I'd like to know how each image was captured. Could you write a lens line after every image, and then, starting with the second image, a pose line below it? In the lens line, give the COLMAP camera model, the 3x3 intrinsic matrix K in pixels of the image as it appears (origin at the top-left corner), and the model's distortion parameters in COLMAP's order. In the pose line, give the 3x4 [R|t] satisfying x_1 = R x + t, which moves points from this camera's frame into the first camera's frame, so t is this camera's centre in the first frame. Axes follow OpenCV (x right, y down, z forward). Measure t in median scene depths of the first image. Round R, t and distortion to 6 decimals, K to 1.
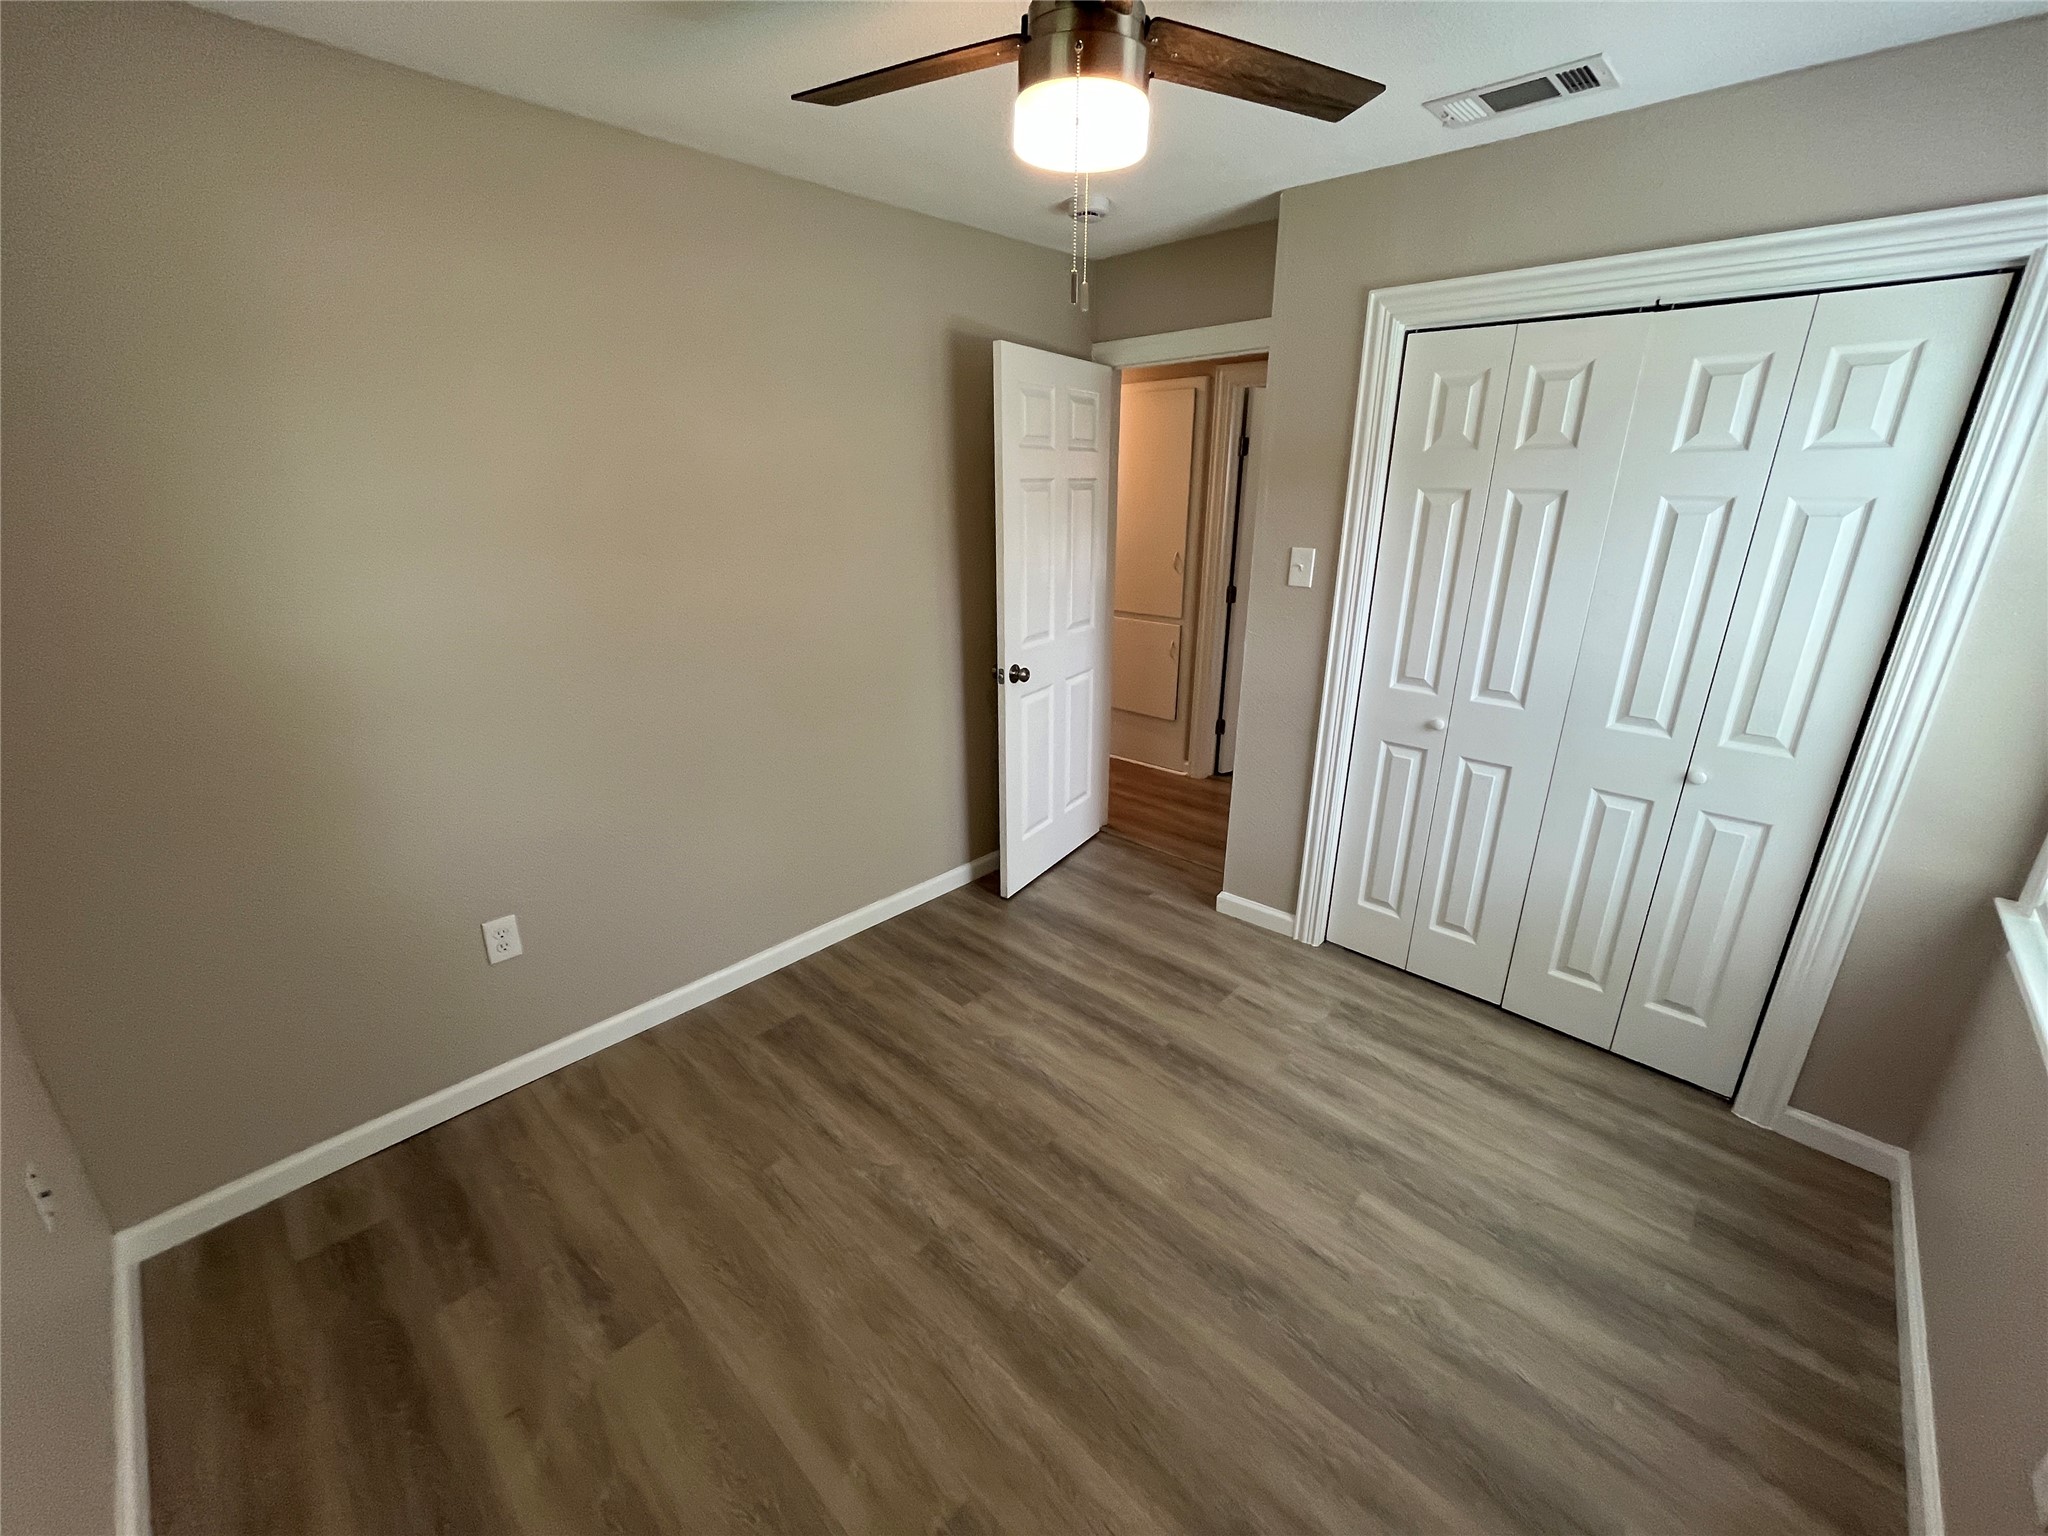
lens RADIAL K [[825.2, 0, 1020.7], [0, 825.2, 768.5], [0, 0, 1]] dist [-0.001352, -0.000389]
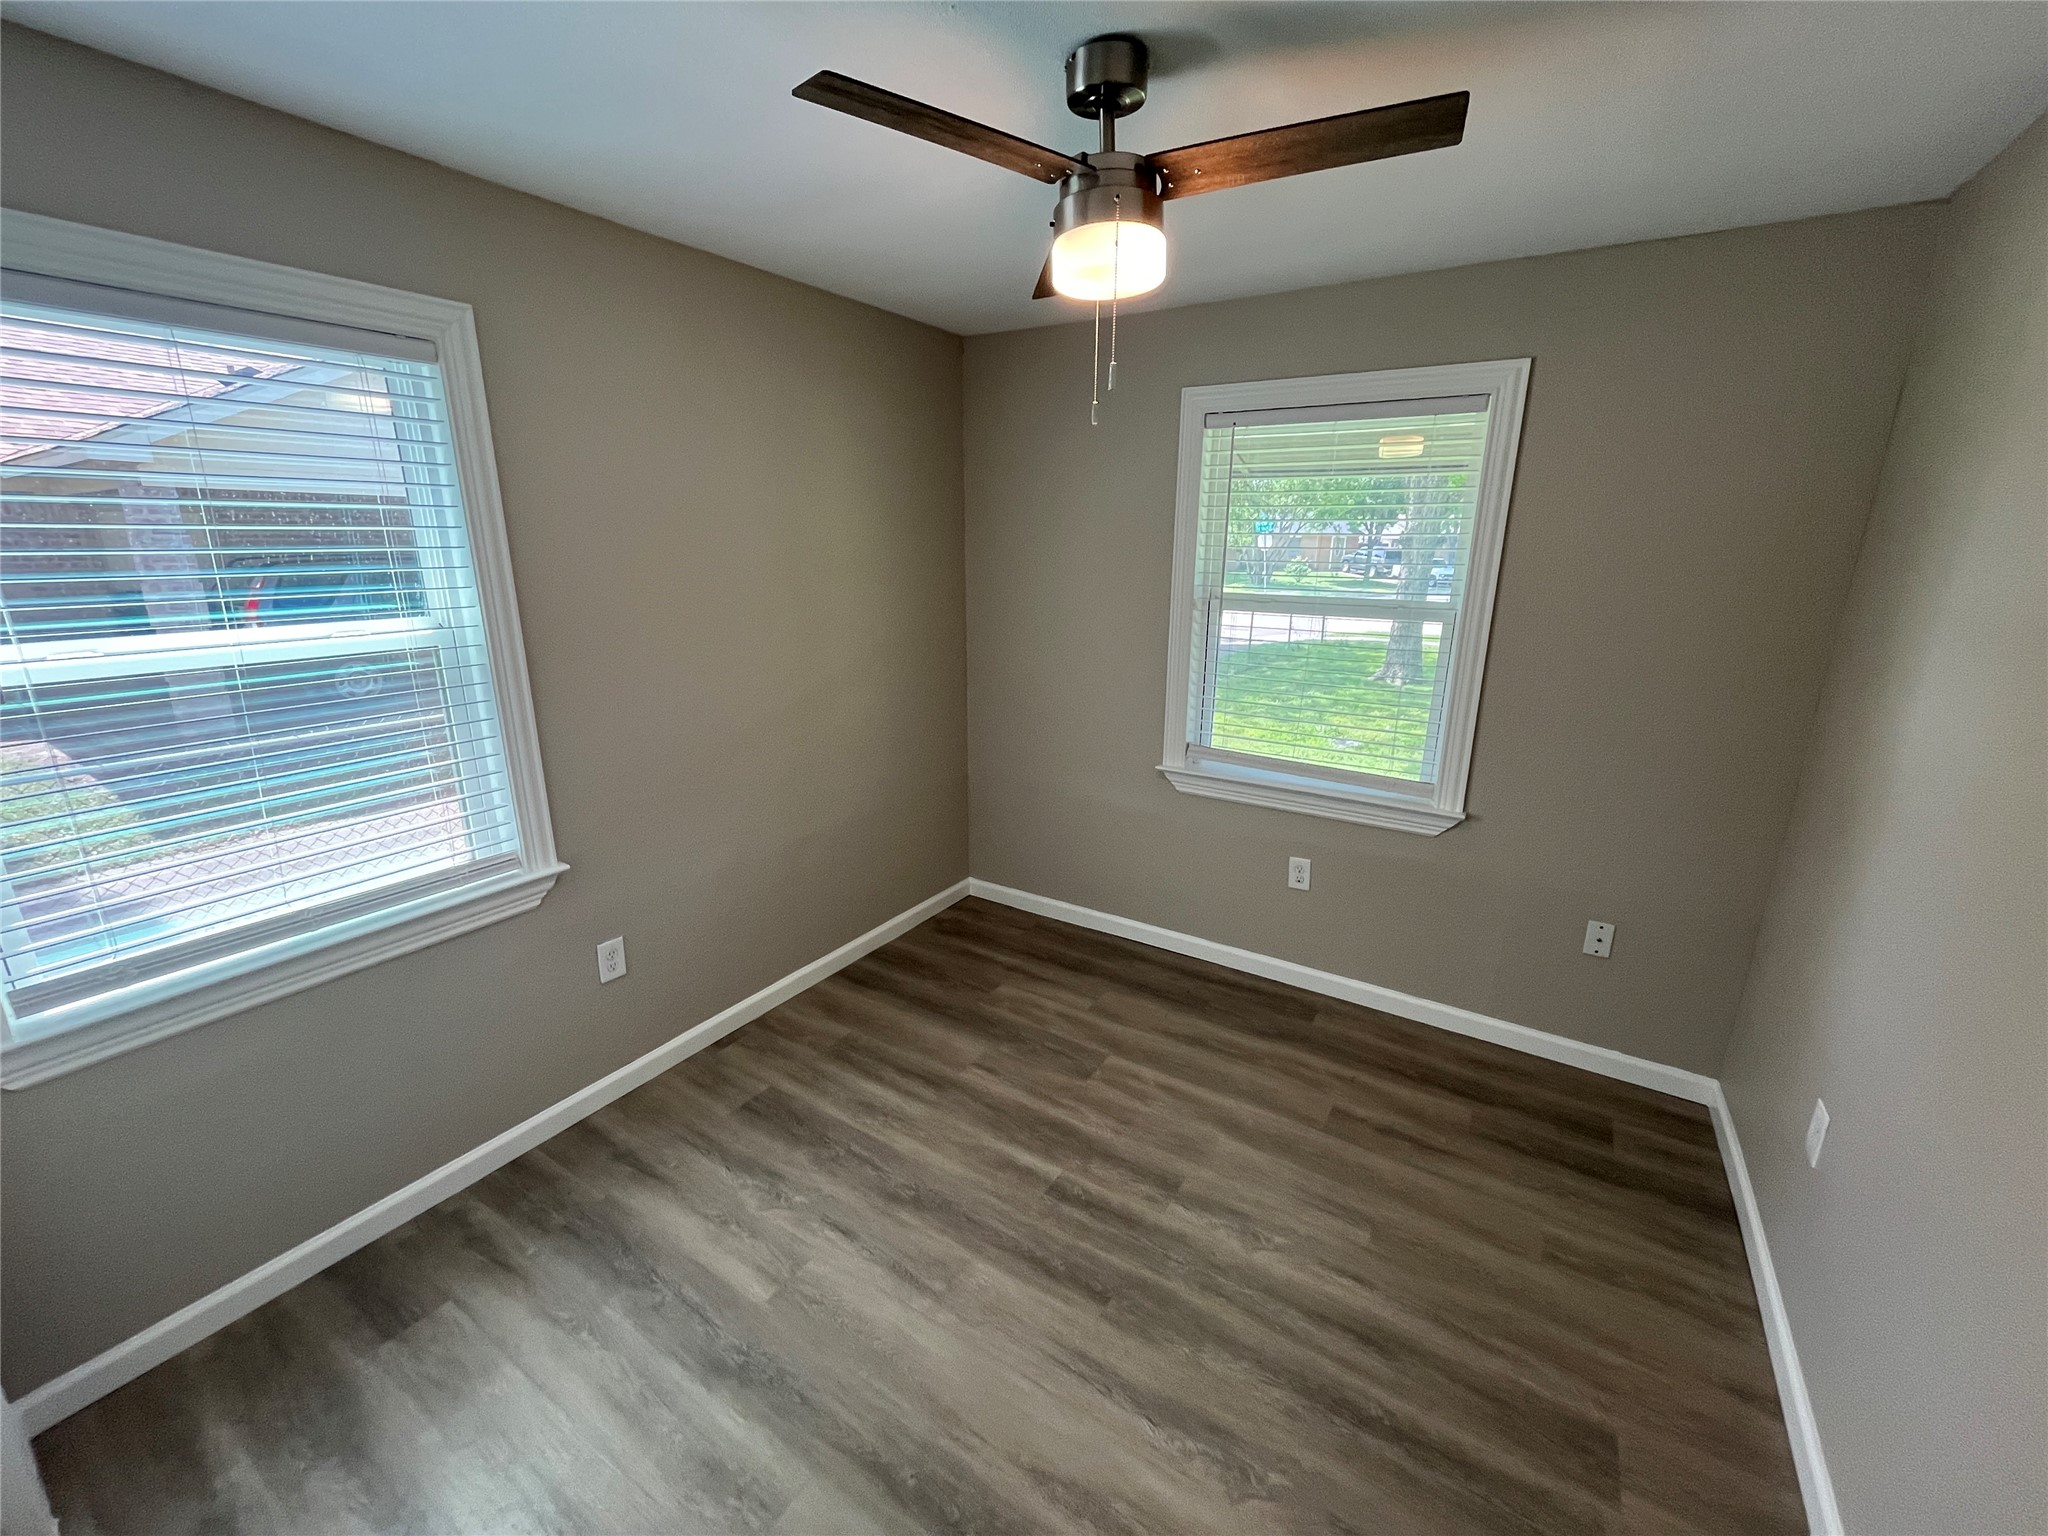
lens RADIAL K [[825.2, 0, 1024.7], [0, 825.2, 778.3], [0, 0, 1]] dist [-0.001352, -0.000389]
pose [[-0.981425, 0.040416, -0.187540, 0.285082], [-0.074857, 0.819393, 0.568324, -0.529070], [0.176639, 0.571806, -0.801147, 1.498838]]
